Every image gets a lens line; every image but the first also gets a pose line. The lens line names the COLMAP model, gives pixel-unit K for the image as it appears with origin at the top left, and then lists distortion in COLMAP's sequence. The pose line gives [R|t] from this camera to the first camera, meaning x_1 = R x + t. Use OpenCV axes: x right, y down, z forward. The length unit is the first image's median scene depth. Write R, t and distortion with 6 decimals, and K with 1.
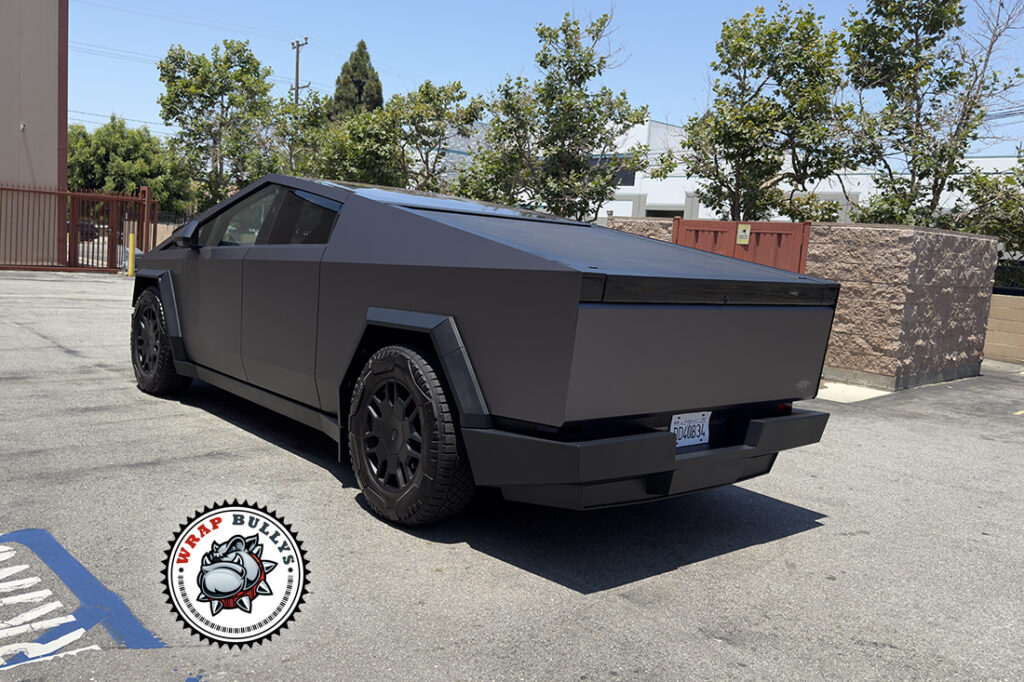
lens RADIAL K [[882.1, 0, 526.7], [0, 882.1, 358.2], [0, 0, 1]] dist [0.106531, -0.172947]
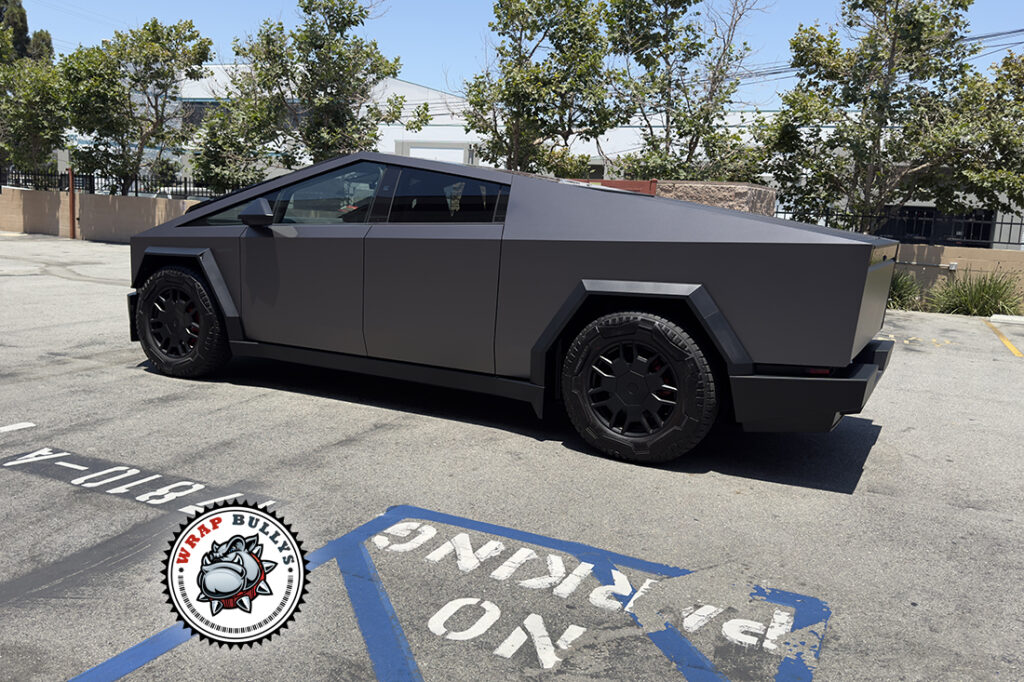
lens RADIAL K [[875.3, 0, 512.0], [0, 875.3, 341.0], [0, 0, 1]] dist [0.200459, -0.407064]
pose [[0.928574, -0.078263, 0.362802, -0.299672], [0.062012, 0.996489, 0.056245, -0.021278], [-0.365930, -0.029729, 0.930167, -0.008304]]
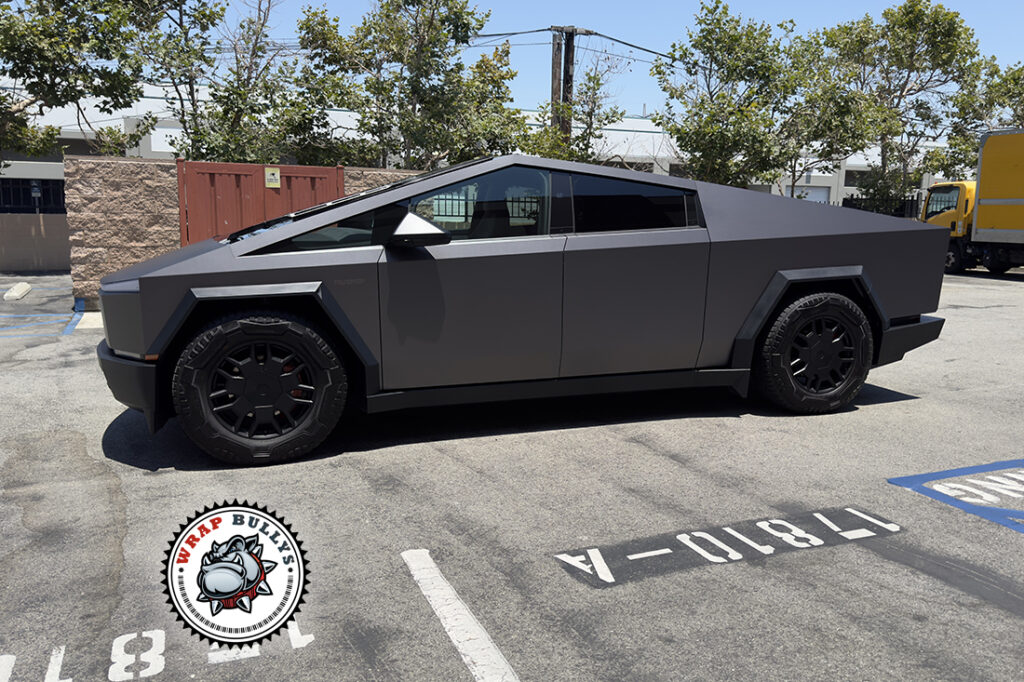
lens RADIAL K [[882.1, 0, 526.7], [0, 882.1, 358.2], [0, 0, 1]] dist [0.106531, -0.172947]
pose [[0.293202, -0.226377, 0.928863, -0.691802], [0.123218, 0.972407, 0.198095, -0.107460], [-0.948077, 0.056371, 0.313005, 0.421944]]
